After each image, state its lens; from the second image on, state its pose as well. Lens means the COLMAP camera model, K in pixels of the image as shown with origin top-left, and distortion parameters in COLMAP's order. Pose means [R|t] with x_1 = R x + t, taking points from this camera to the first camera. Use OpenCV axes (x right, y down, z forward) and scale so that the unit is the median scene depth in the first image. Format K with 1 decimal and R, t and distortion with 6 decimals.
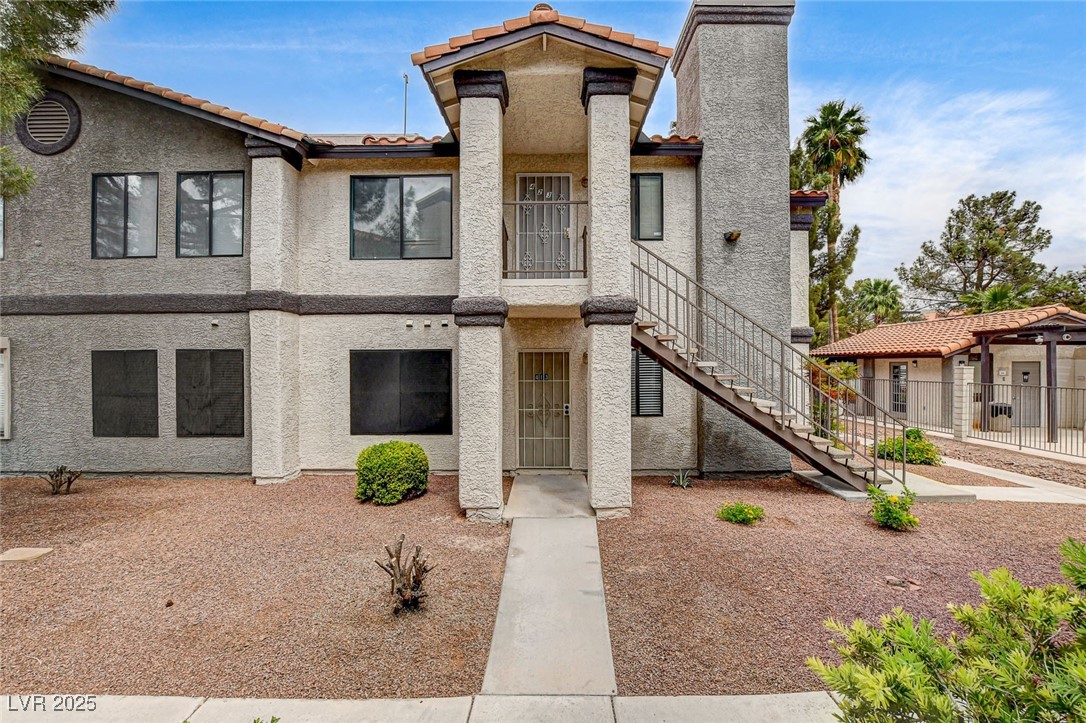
lens RADIAL K [[506.3, 0, 549.7], [0, 506.3, 358.3], [0, 0, 1]] dist [-0.024547, 0.003757]
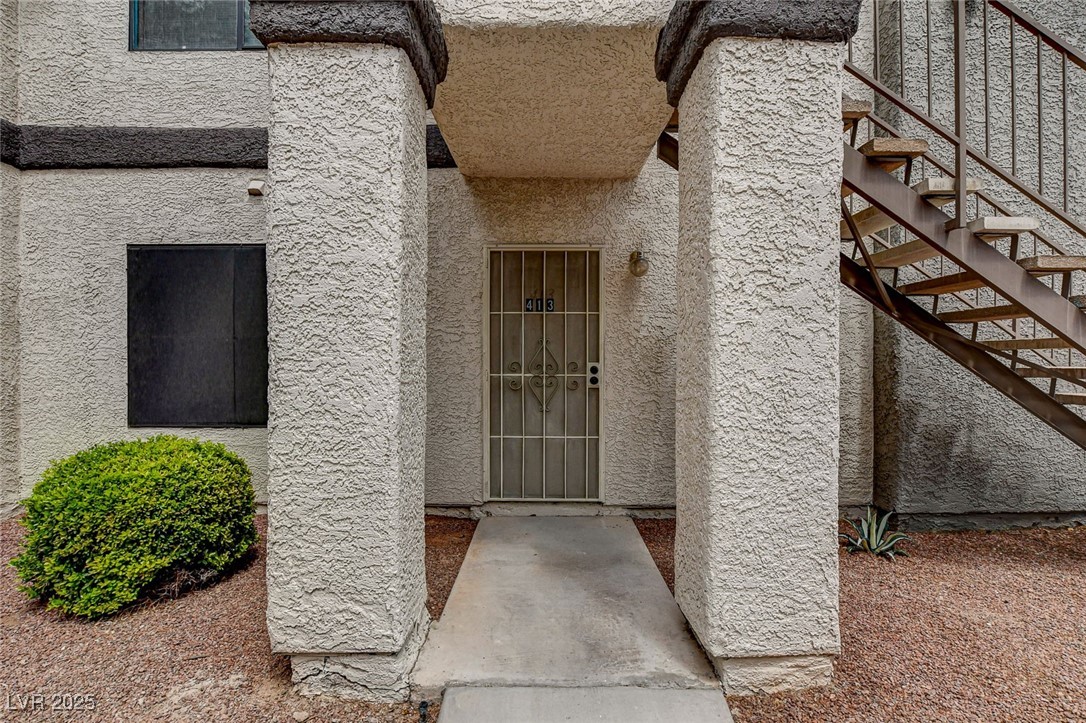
lens RADIAL K [[537.8, 0, 541.9], [0, 537.8, 372.0], [0, 0, 1]] dist [-0.006123, -0.000712]
pose [[0.999966, 0.006540, -0.005053, -0.011274], [-0.006483, 0.999916, 0.011180, 0.095129], [0.005125, -0.011147, 0.999925, 0.519902]]
